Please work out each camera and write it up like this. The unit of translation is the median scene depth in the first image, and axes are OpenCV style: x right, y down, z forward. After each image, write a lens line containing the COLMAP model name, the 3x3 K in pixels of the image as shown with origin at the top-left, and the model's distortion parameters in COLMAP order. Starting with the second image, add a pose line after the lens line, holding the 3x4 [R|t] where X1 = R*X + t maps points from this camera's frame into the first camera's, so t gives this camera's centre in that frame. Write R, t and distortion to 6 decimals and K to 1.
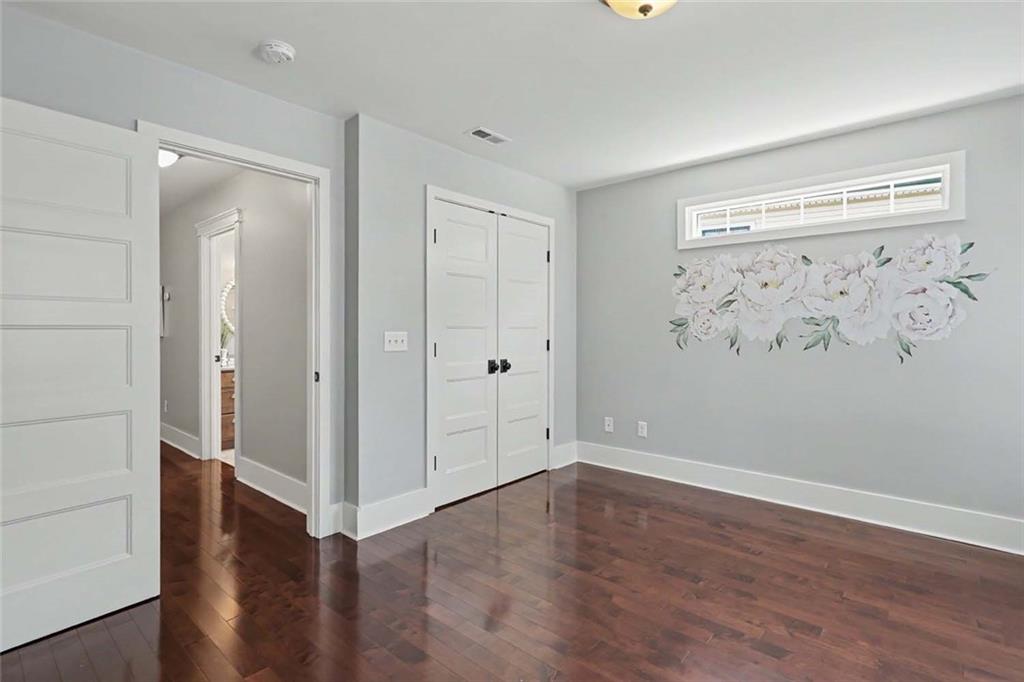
lens RADIAL K [[491.2, 0, 510.8], [0, 491.2, 335.6], [0, 0, 1]] dist [0.002256, 0.000038]
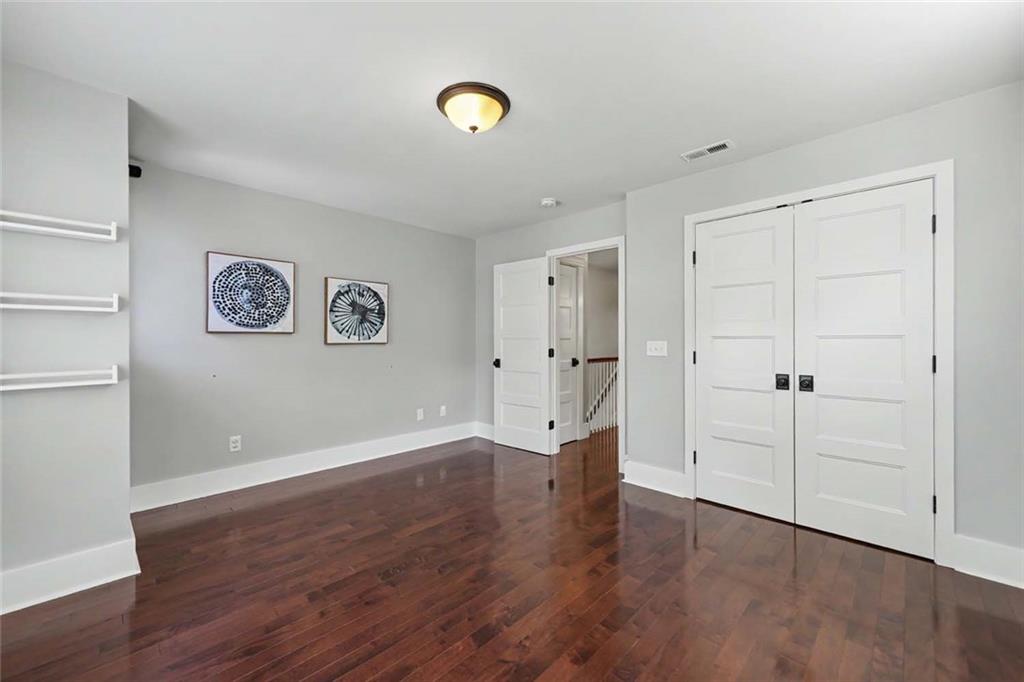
lens RADIAL K [[409.5, 0, 513.1], [0, 409.5, 339.5], [0, 0, 1]] dist [0.002996, 0.000081]
pose [[-0.046102, -0.001640, -0.998935, 0.781246], [-0.010383, 0.999945, -0.001162, -0.006965], [0.998883, 0.010319, -0.046117, 0.600843]]
